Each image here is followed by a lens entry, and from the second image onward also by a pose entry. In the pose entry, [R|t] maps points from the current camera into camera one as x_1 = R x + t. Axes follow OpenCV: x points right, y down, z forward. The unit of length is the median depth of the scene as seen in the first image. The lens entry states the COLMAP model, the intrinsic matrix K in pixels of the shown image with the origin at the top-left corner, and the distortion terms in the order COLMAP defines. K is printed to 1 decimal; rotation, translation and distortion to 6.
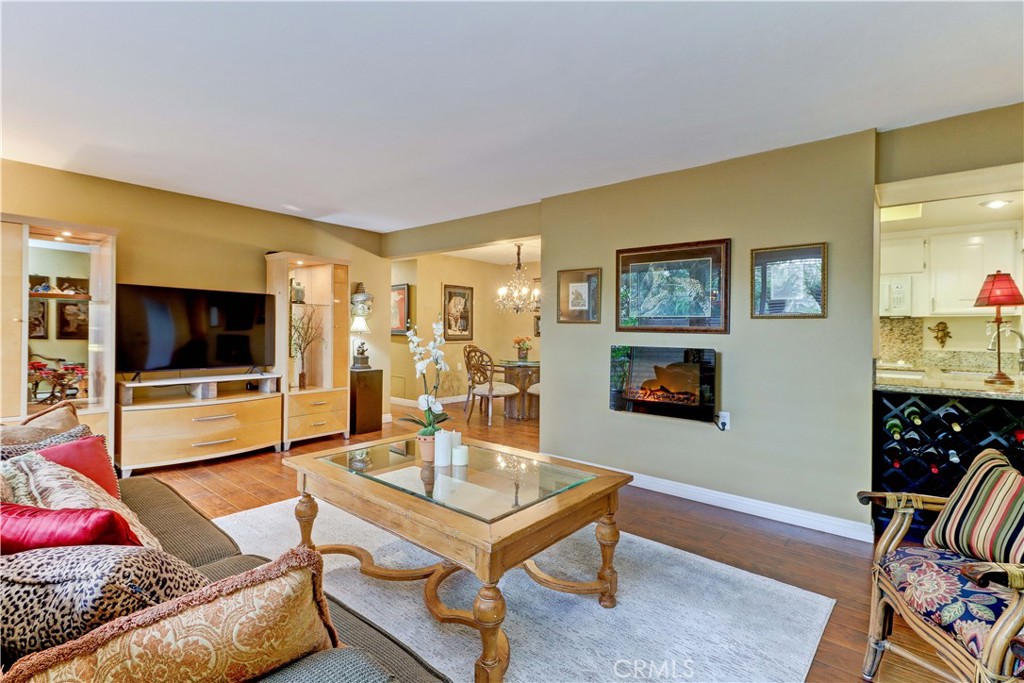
lens RADIAL K [[469.7, 0, 512.5], [0, 469.7, 331.1], [0, 0, 1]] dist [0.001750, 0.000101]
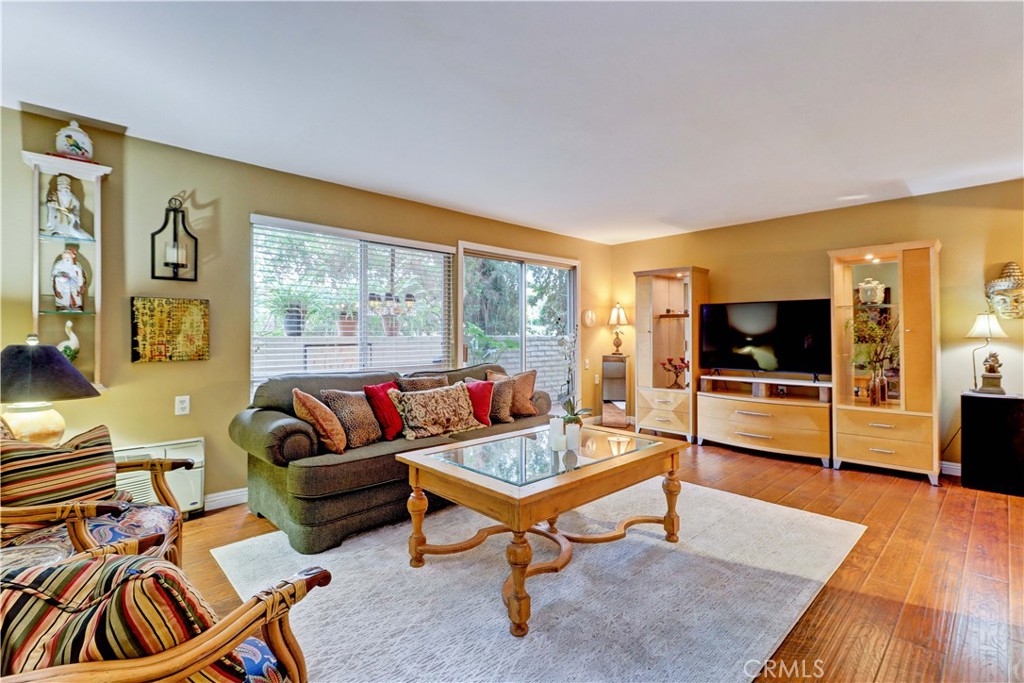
lens RADIAL K [[469.7, 0, 512.5], [0, 469.7, 331.1], [0, 0, 1]] dist [0.001750, 0.000101]
pose [[-0.108684, -0.019330, -0.993888, 0.498170], [0.001383, 0.999807, -0.019596, 0.005225], [0.994075, -0.003504, -0.108637, 0.483956]]
